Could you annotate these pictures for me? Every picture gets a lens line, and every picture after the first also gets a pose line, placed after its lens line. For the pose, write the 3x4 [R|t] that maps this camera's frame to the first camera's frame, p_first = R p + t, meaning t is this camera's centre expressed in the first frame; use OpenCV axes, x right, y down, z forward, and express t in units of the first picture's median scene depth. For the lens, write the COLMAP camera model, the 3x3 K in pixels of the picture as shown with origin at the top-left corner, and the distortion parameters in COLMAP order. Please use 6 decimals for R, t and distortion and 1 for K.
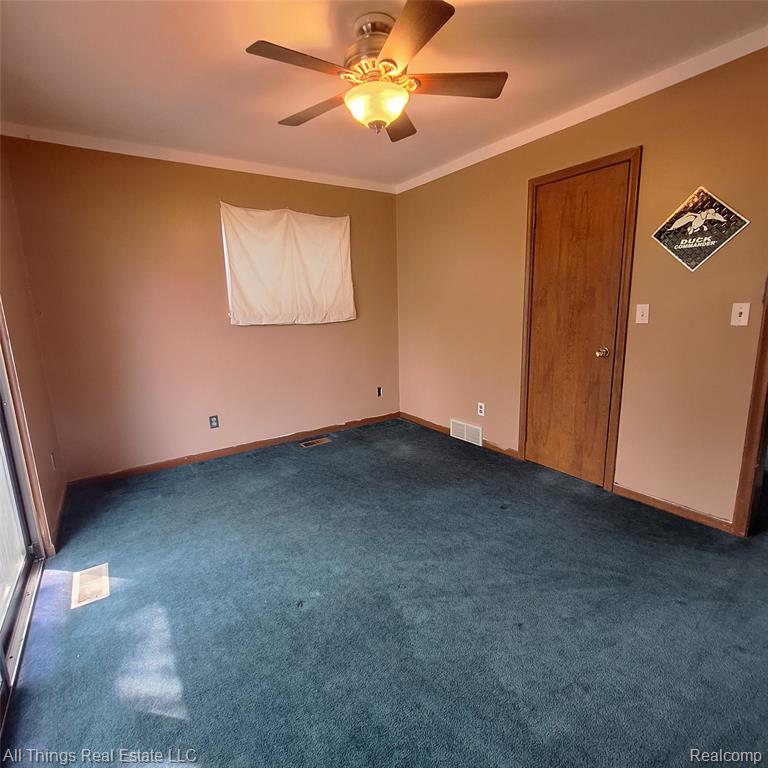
lens RADIAL K [[406.8, 0, 372.7], [0, 406.8, 375.7], [0, 0, 1]] dist [-0.001343, -0.001387]
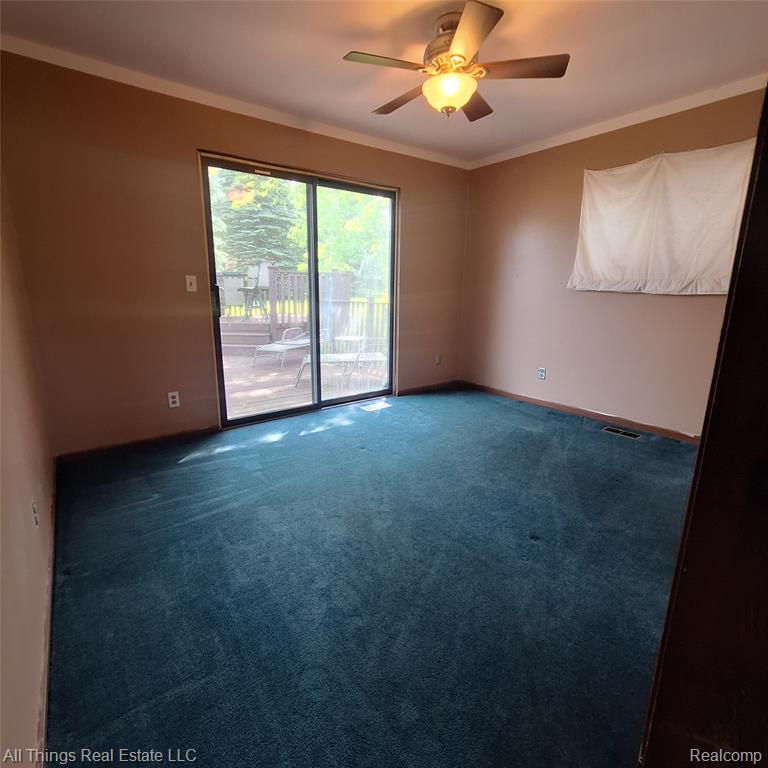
lens RADIAL K [[406.8, 0, 372.7], [0, 406.8, 375.7], [0, 0, 1]] dist [-0.001343, -0.001387]
pose [[0.057514, 0.245963, -0.967571, 0.691563], [-0.184177, 0.955155, 0.231858, -0.058757], [0.981209, 0.164869, 0.100235, 0.417510]]
